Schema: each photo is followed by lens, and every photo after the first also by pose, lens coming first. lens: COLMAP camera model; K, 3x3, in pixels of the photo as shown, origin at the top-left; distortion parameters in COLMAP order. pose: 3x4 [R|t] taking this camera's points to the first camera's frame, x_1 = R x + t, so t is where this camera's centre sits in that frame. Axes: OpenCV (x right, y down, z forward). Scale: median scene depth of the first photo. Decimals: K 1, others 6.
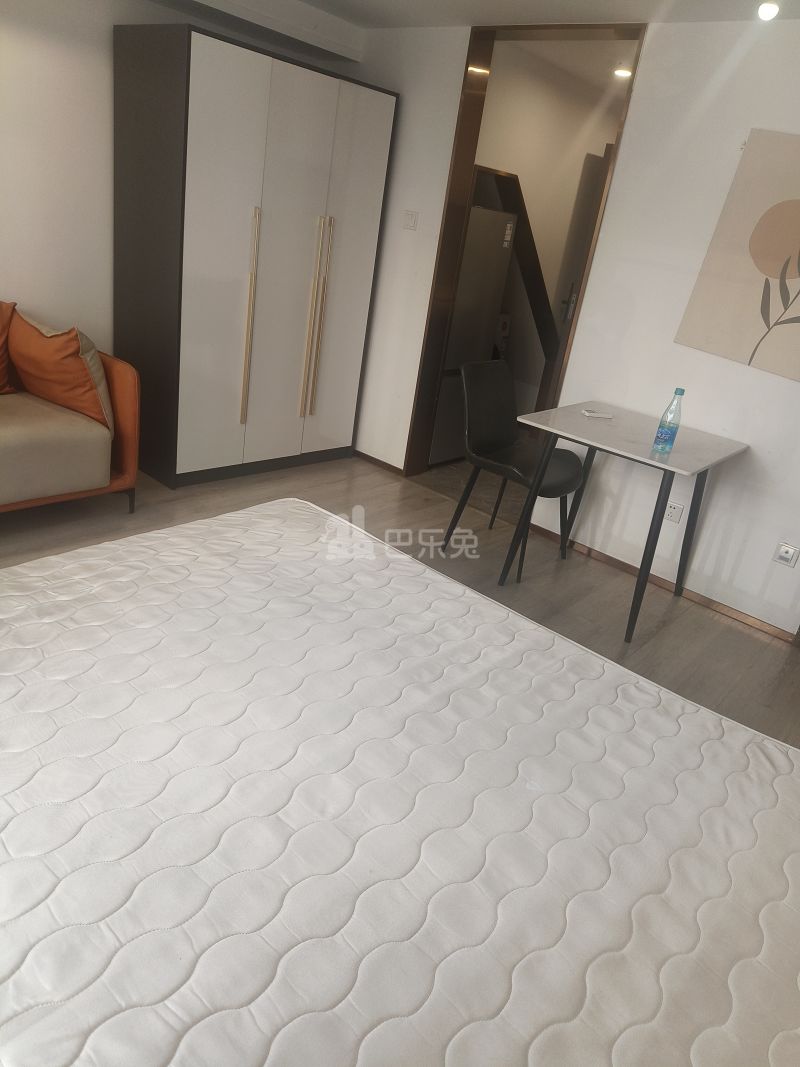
lens RADIAL K [[742.7, 0, 400.0], [0, 742.7, 533.5], [0, 0, 1]] dist [0.046528, -0.000401]
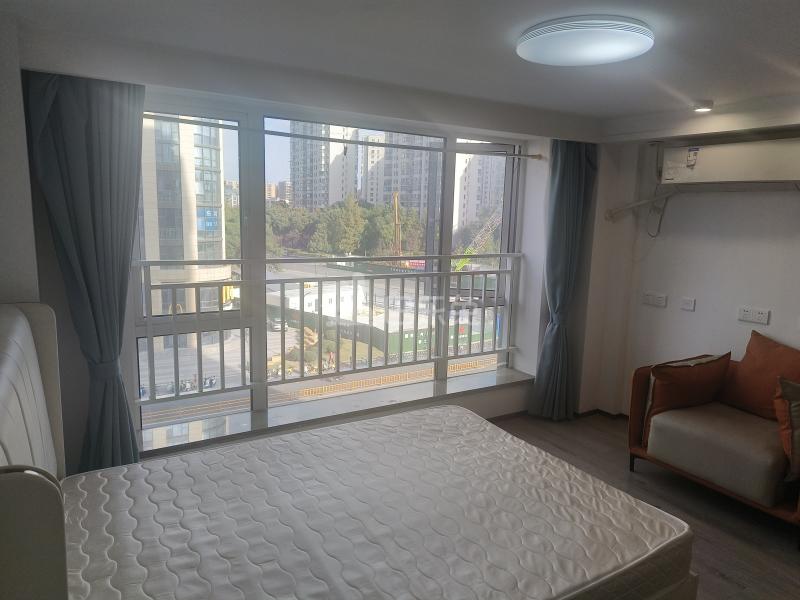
lens RADIAL K [[556.8, 0, 400.0], [0, 556.8, 300.0], [0, 0, 1]] dist [0.046528, -0.000401]
pose [[-0.301214, 0.006556, -0.953534, 1.179098], [-0.443610, 0.884213, 0.146212, -0.424489], [0.844085, 0.467038, -0.263429, 1.138278]]
